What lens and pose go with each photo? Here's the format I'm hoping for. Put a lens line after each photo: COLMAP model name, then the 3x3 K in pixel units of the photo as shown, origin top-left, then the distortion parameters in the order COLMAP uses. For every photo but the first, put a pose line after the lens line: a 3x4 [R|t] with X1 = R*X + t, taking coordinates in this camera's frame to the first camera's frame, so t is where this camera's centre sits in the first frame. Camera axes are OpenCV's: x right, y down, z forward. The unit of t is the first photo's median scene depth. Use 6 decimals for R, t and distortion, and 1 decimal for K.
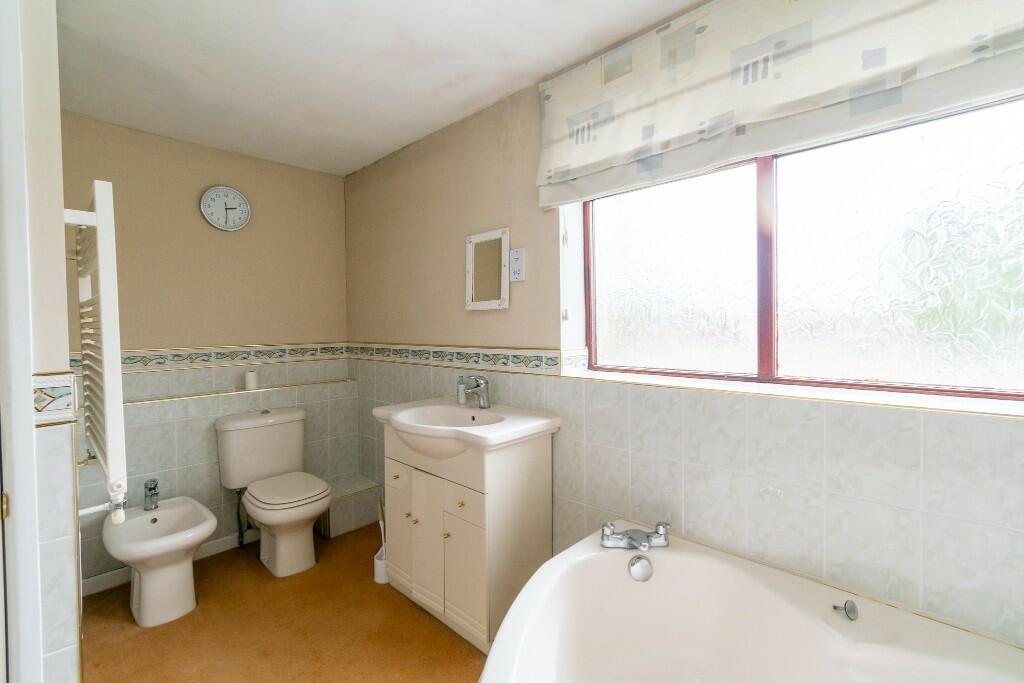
lens RADIAL K [[458.0, 0, 509.9], [0, 458.0, 337.2], [0, 0, 1]] dist [0.004202, -0.000061]
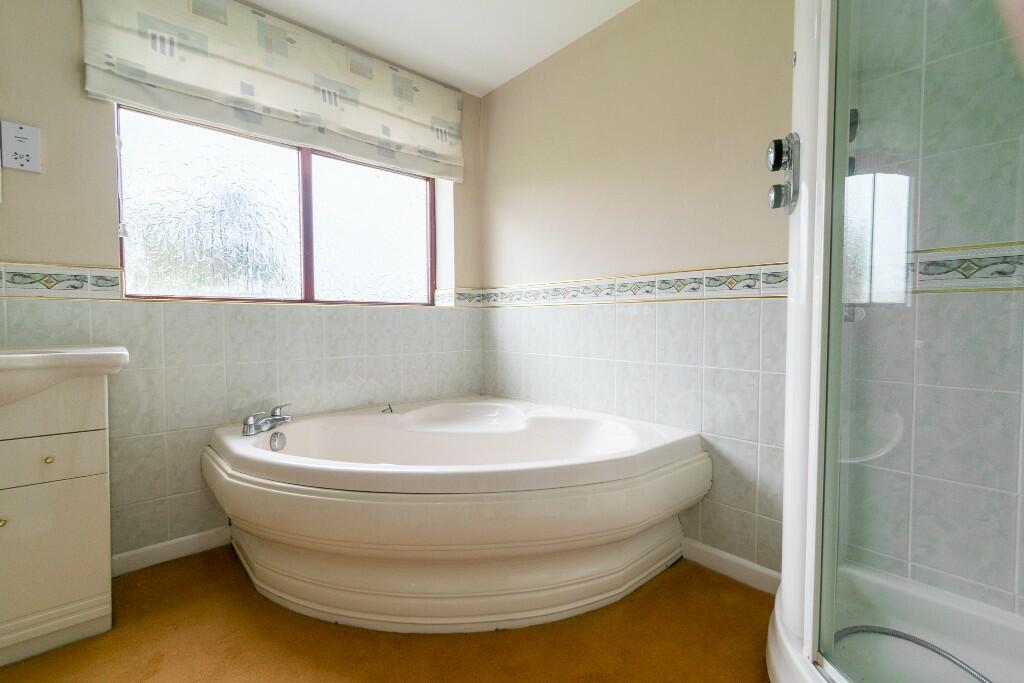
lens RADIAL K [[458.0, 0, 509.8], [0, 458.0, 339.4], [0, 0, 1]] dist [0.004202, -0.000061]
pose [[0.081439, -0.024282, 0.996382, -0.842740], [0.026322, 0.999407, 0.022205, 0.193891], [-0.996331, 0.024419, 0.082030, 0.232585]]
